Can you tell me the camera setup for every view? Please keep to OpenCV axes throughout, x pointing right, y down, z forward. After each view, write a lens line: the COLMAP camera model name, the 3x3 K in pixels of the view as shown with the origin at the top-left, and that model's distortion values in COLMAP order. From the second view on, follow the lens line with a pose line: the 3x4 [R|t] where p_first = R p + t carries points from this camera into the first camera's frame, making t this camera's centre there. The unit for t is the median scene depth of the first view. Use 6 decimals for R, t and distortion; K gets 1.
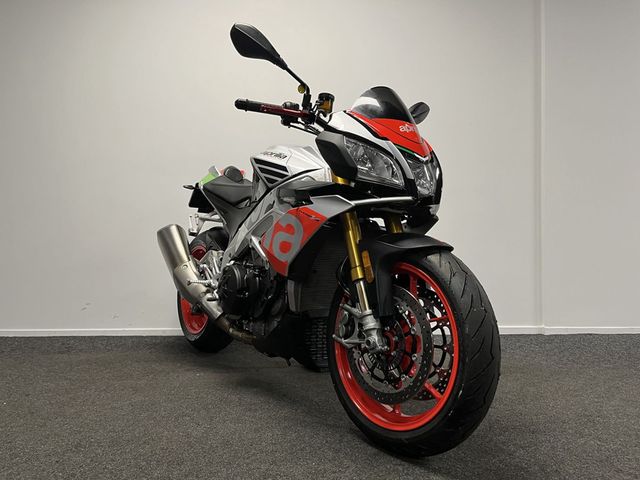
lens RADIAL K [[505.1, 0, 320.0], [0, 505.1, 240.0], [0, 0, 1]] dist [0.059148, -0.001627]
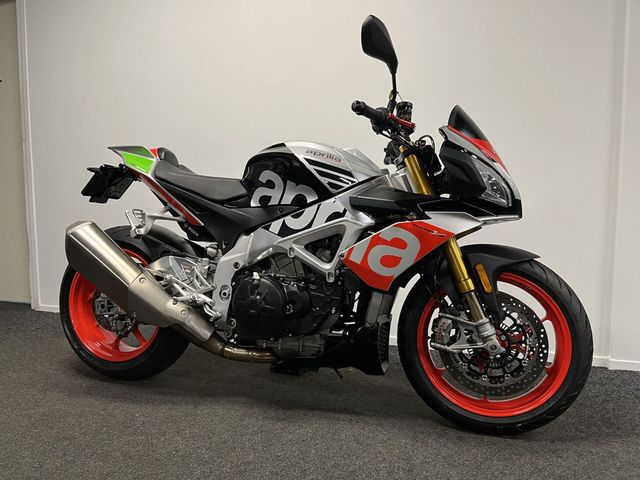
lens RADIAL K [[505.1, 0, 320.0], [0, 505.1, 240.0], [0, 0, 1]] dist [0.059148, -0.001627]
pose [[0.791802, -0.037872, 0.609602, -0.770060], [-0.007447, 0.997403, 0.071637, -0.096290], [-0.610732, -0.061262, 0.789464, 0.322645]]
